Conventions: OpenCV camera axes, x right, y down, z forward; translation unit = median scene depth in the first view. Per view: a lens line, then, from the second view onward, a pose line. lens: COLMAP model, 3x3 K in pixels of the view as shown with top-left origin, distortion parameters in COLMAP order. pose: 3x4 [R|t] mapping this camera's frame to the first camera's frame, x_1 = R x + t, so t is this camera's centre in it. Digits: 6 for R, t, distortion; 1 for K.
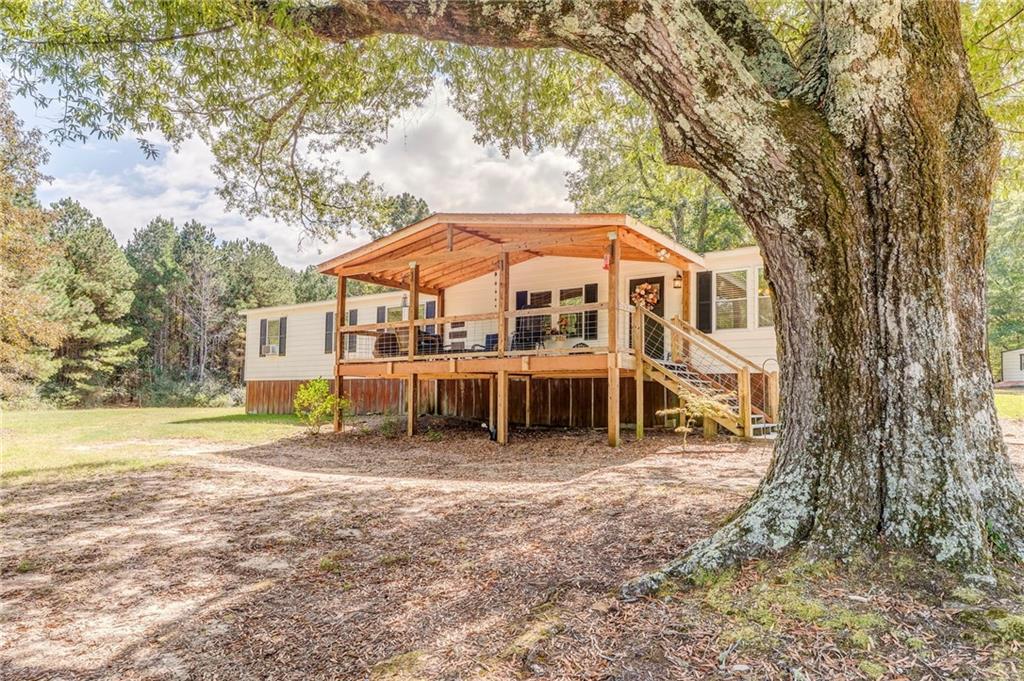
lens RADIAL K [[440.4, 0, 509.7], [0, 440.4, 352.0], [0, 0, 1]] dist [0.006584, 0.000238]
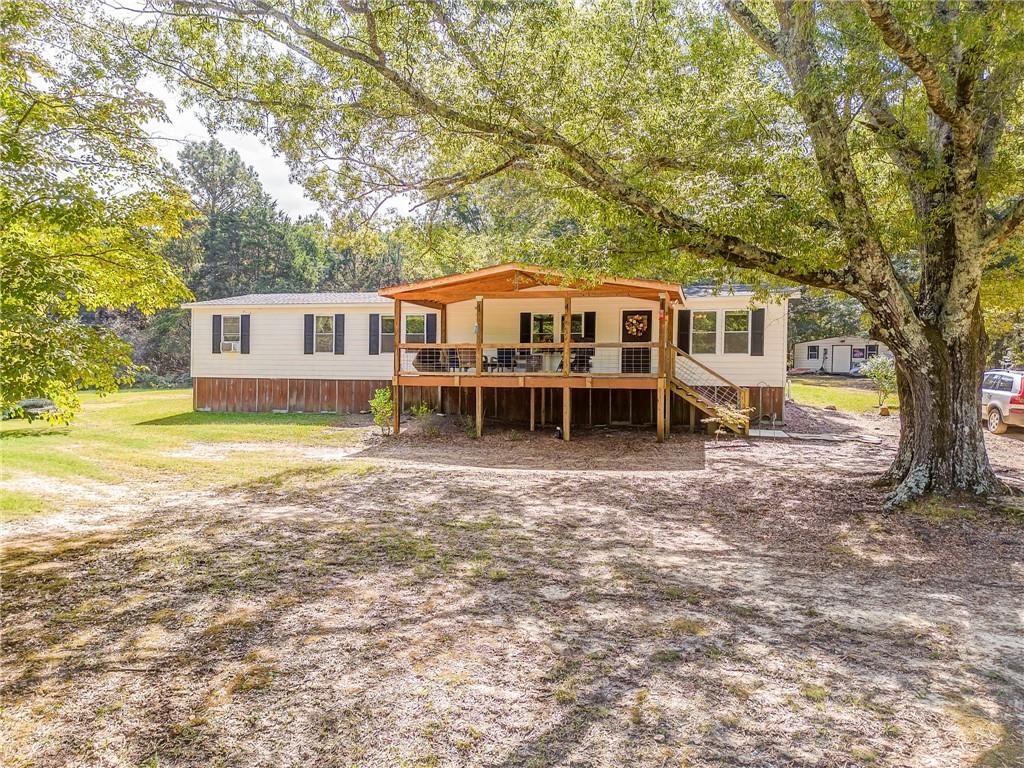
lens RADIAL K [[408.9, 0, 511.8], [0, 408.9, 366.1], [0, 0, 1]] dist [0.015558, -0.000170]
pose [[0.978585, 0.009887, 0.205607, -2.249310], [-0.019746, 0.998748, 0.045953, -0.385573], [-0.204895, -0.049029, 0.977555, -0.895591]]
